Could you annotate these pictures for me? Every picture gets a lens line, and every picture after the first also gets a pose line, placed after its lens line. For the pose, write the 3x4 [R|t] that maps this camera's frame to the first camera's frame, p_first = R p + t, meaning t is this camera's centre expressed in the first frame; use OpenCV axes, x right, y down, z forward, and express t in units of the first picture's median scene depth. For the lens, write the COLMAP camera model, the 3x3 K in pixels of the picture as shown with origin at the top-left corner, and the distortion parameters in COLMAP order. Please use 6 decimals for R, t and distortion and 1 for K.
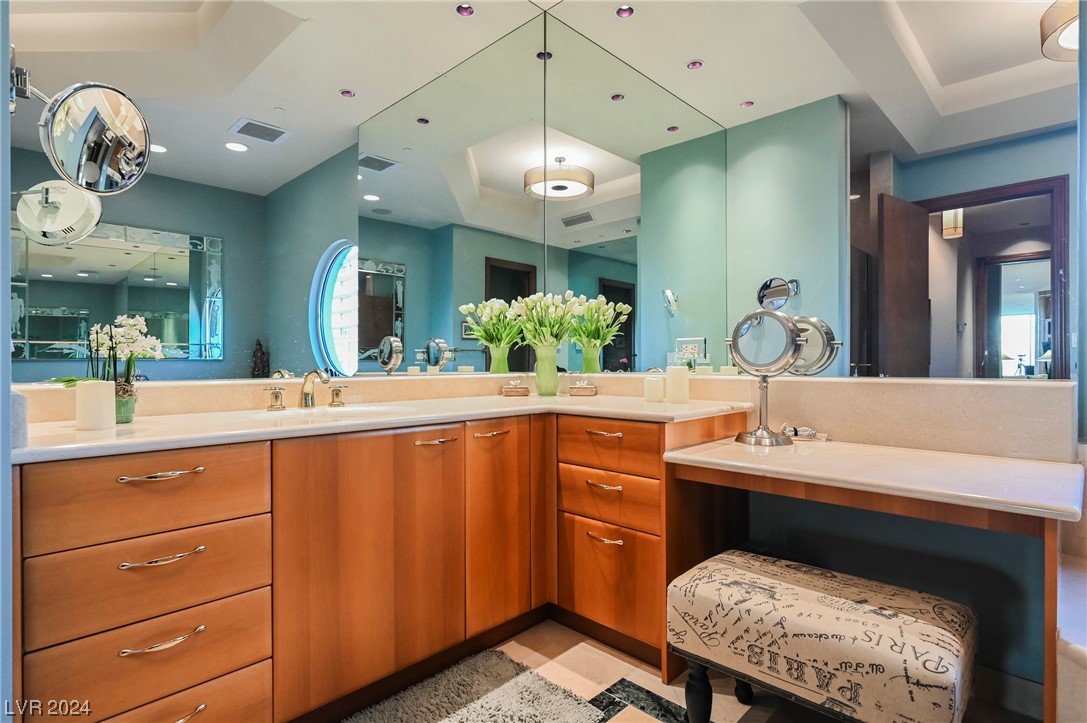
lens RADIAL K [[573.1, 0, 551.3], [0, 573.1, 368.3], [0, 0, 1]] dist [0.000369, 0.000377]
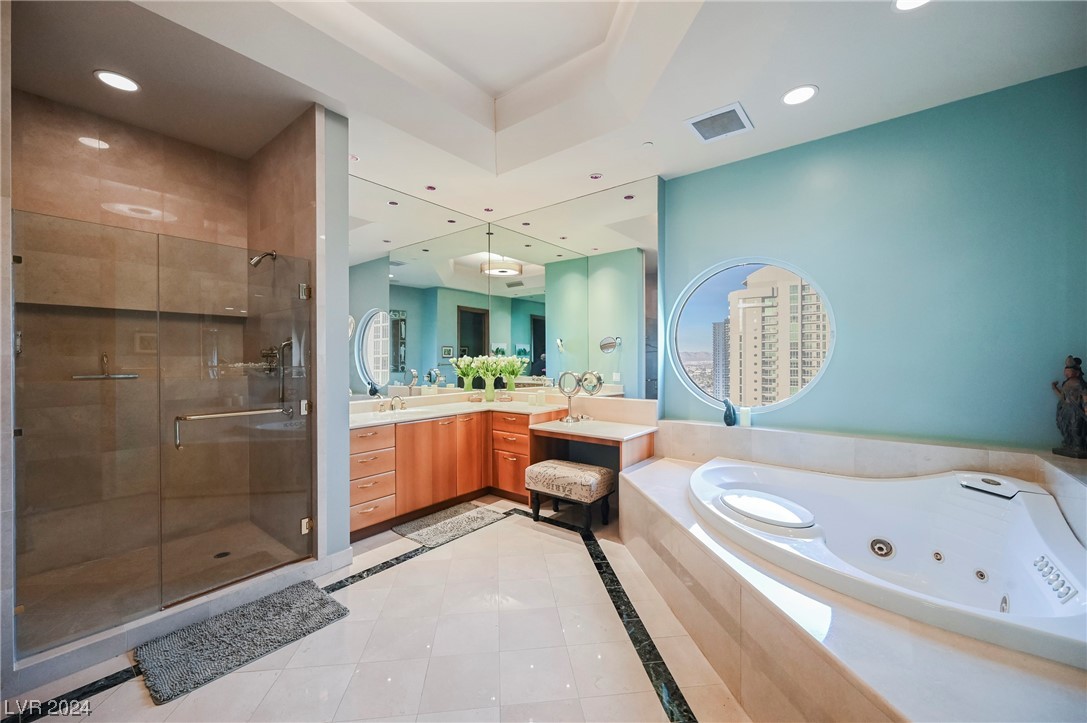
lens RADIAL K [[425.5, 0, 544.3], [0, 425.5, 365.4], [0, 0, 1]] dist [-0.002799, 0.000389]
pose [[0.995609, -0.003220, 0.093556, 0.065343], [0.003278, 0.999995, -0.000460, -0.121234], [-0.093554, 0.000765, 0.995614, -0.898365]]
